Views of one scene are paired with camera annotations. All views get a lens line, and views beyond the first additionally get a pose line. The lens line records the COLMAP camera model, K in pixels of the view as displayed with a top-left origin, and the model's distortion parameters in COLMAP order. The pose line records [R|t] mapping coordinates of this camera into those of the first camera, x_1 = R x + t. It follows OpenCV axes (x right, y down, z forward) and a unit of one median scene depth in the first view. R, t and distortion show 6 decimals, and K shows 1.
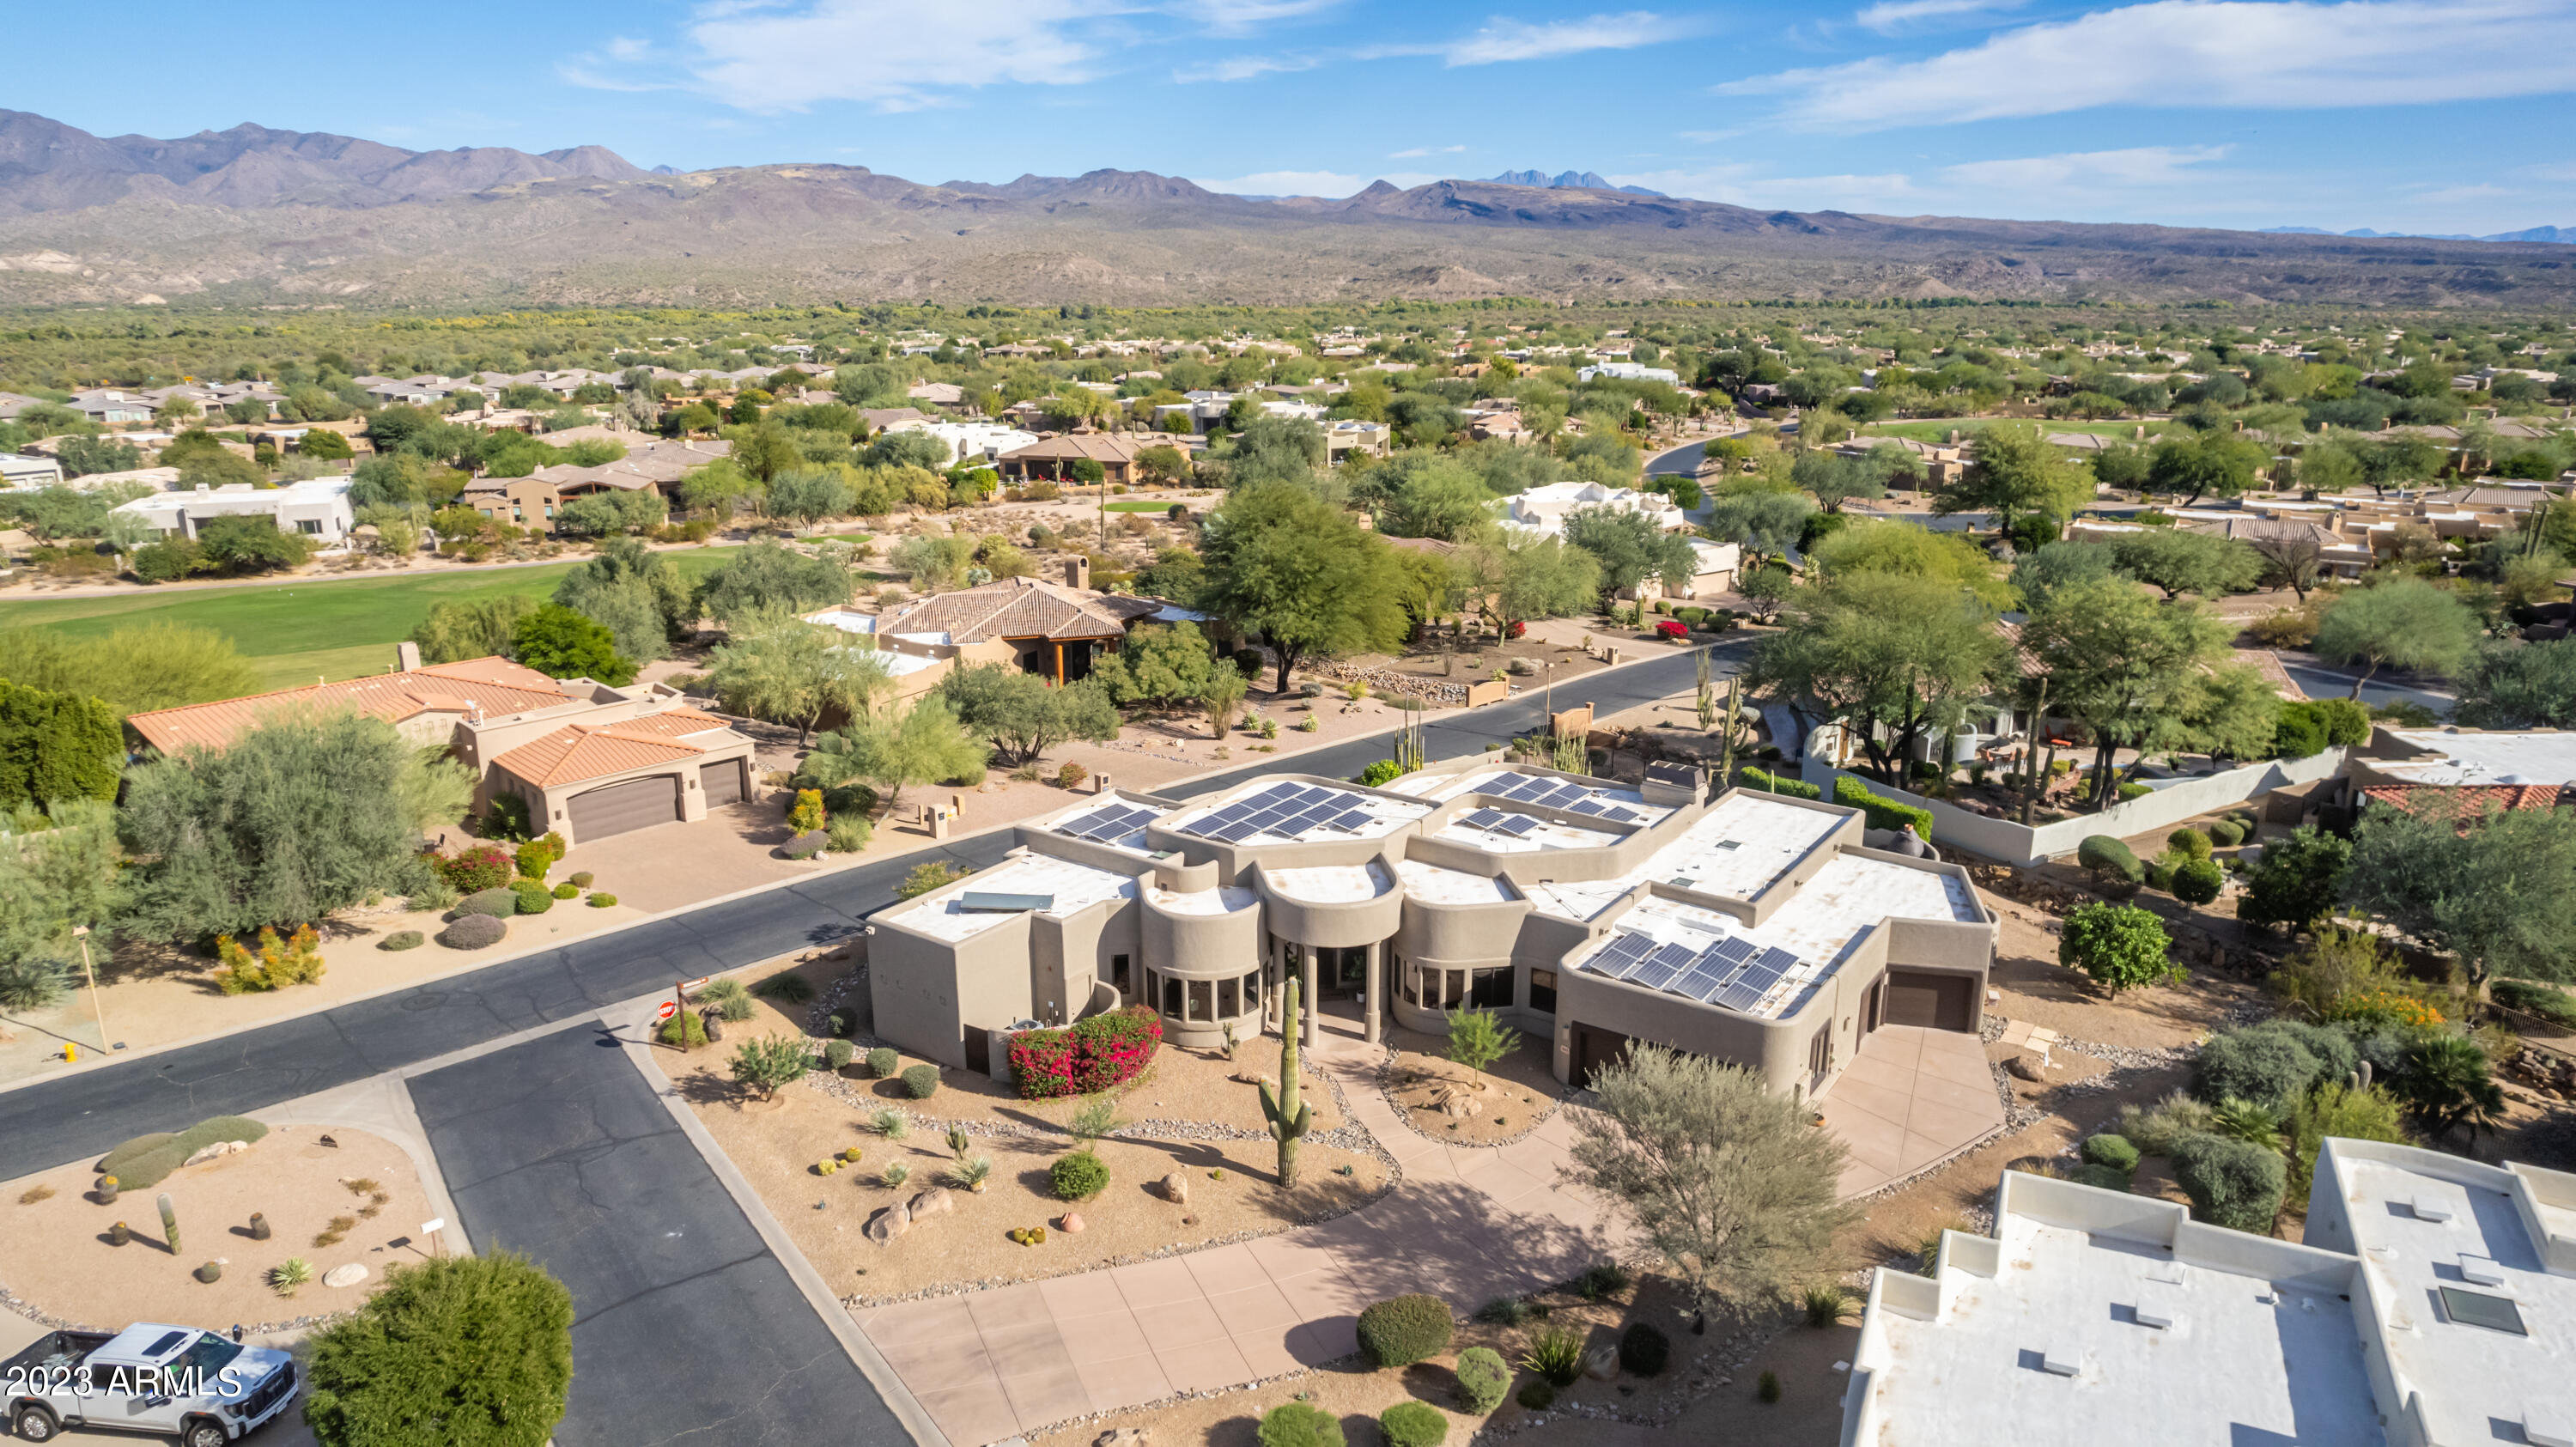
lens RADIAL K [[1659.2, 0, 1282.0], [0, 1659.2, 712.4], [0, 0, 1]] dist [-0.099682, 0.101019]
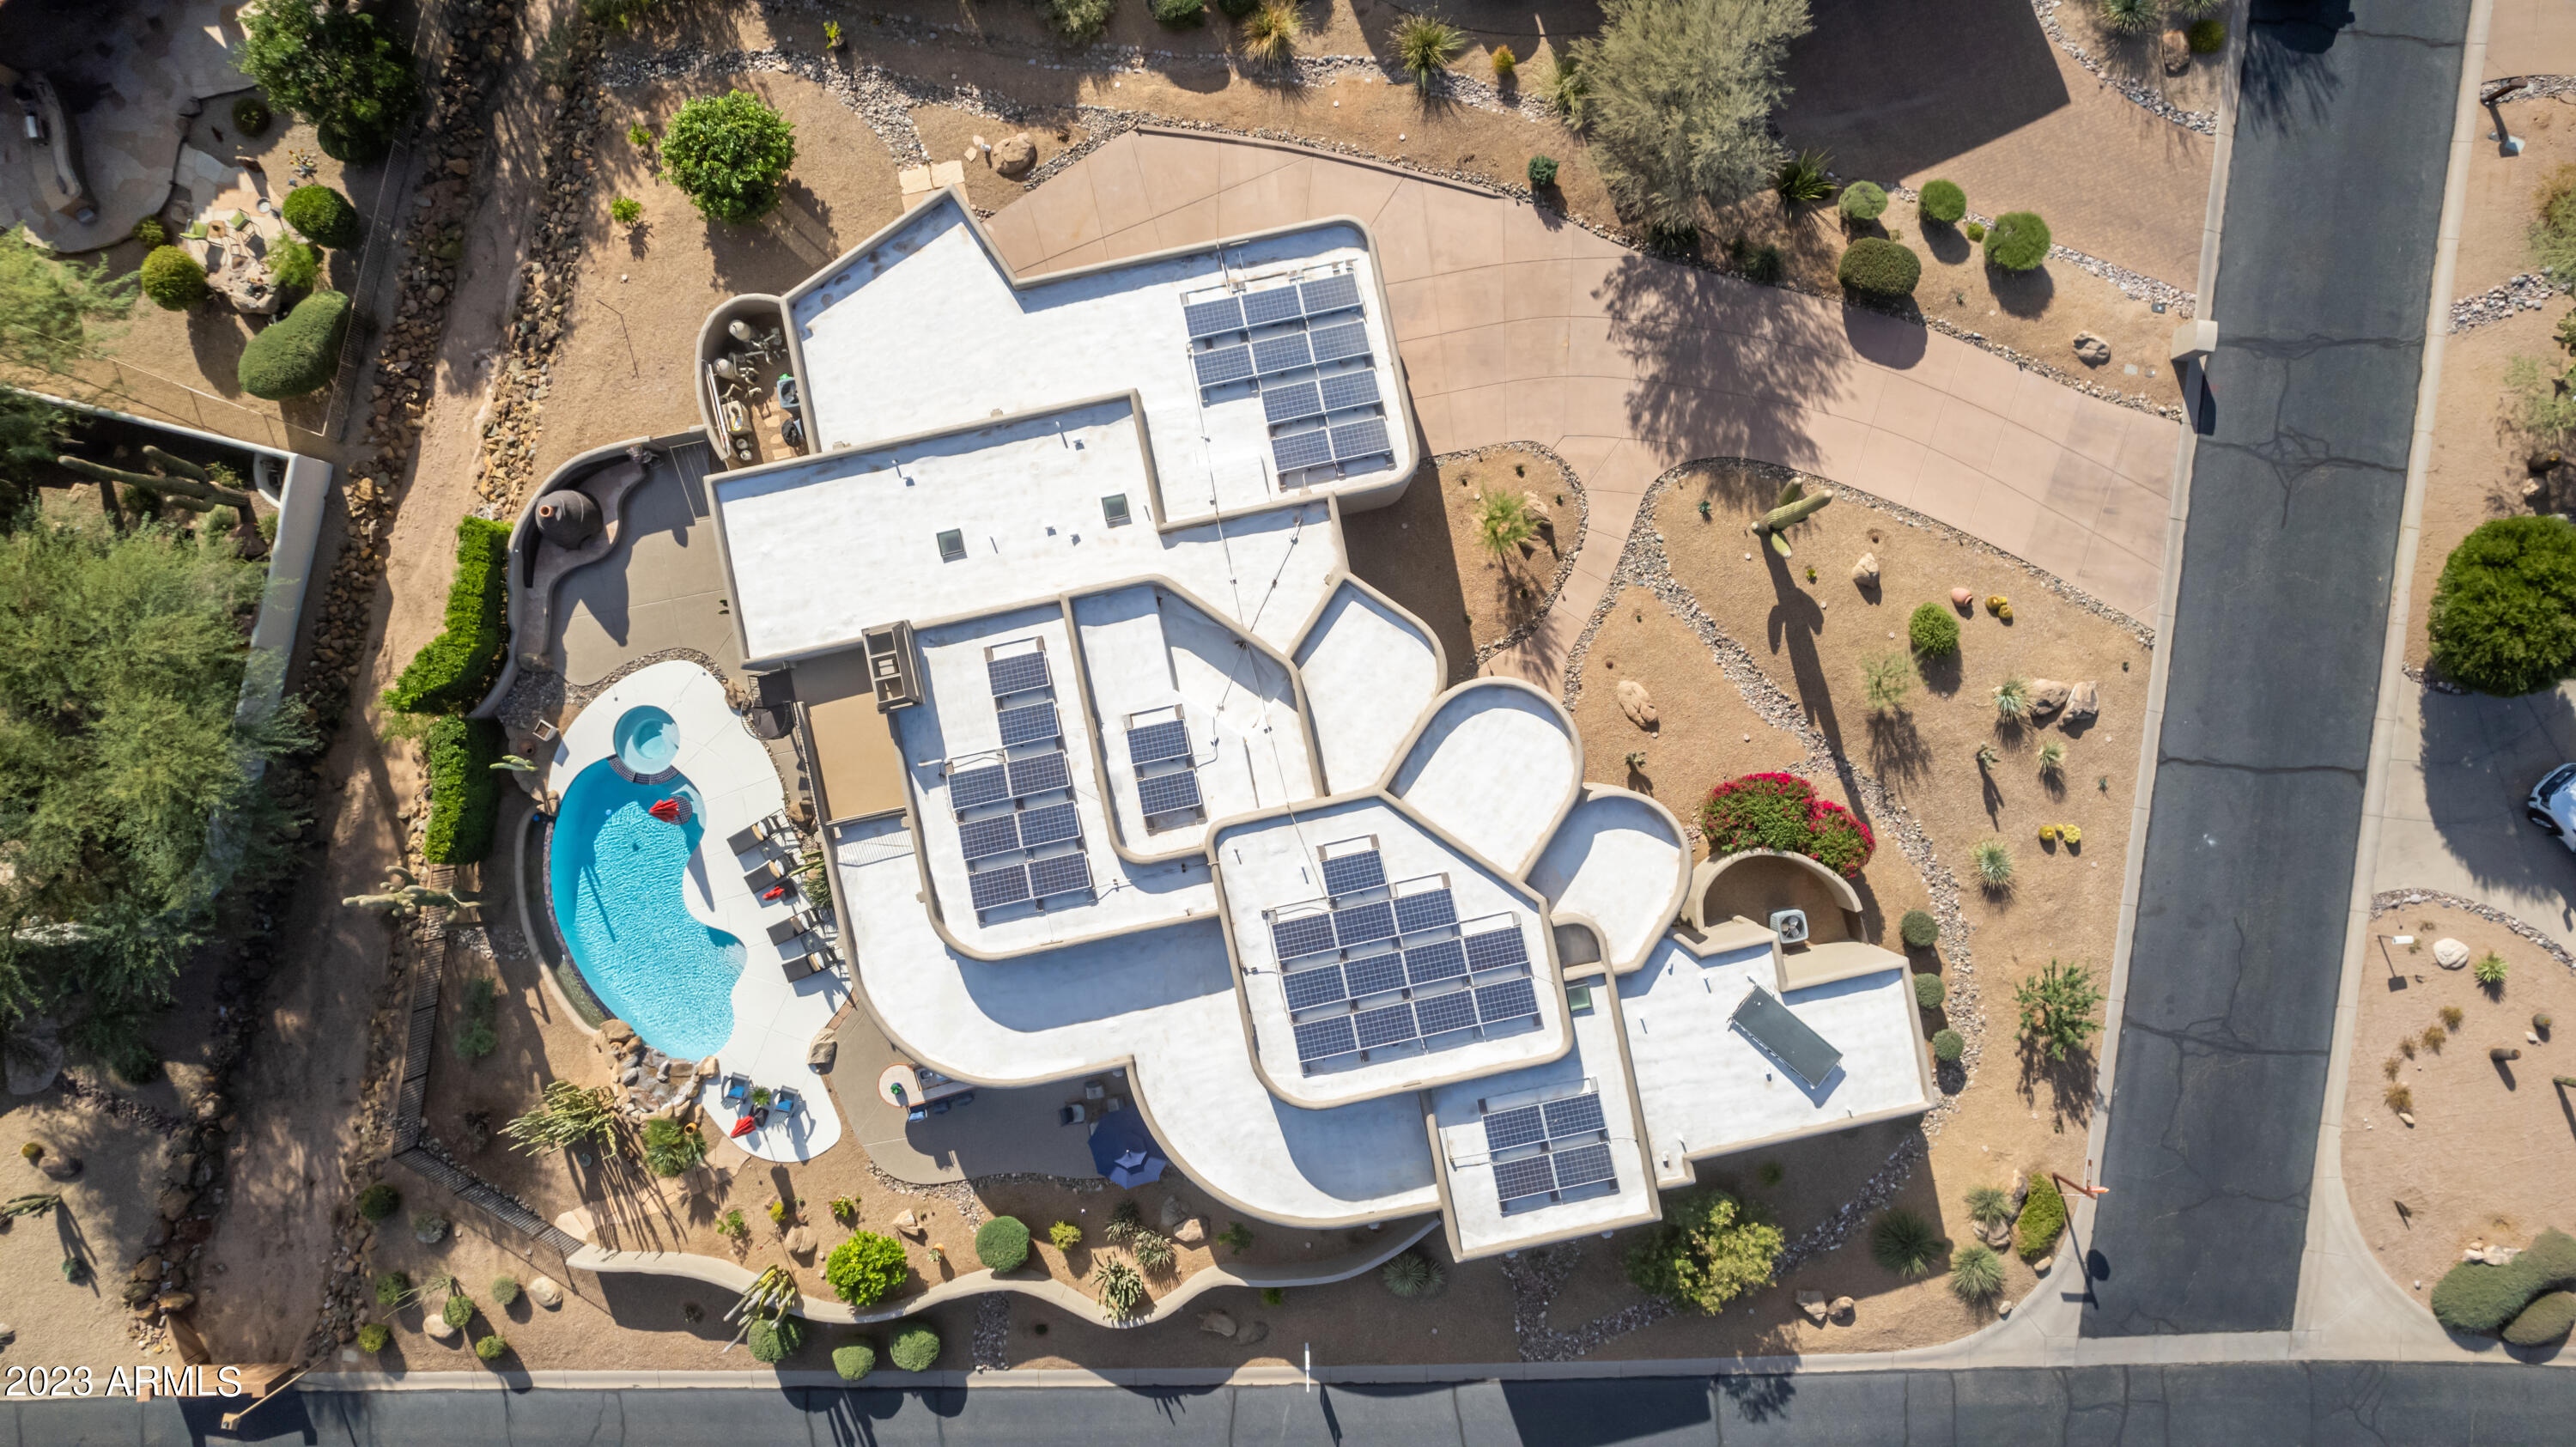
lens RADIAL K [[1659.2, 0, 1282.0], [0, 1659.2, 712.4], [0, 0, 1]] dist [-0.099682, 0.101019]
pose [[-0.729741, -0.683663, 0.009128, 0.116899], [0.180597, -0.179858, 0.966972, -0.691627], [-0.659441, 0.707288, 0.254717, 0.857628]]
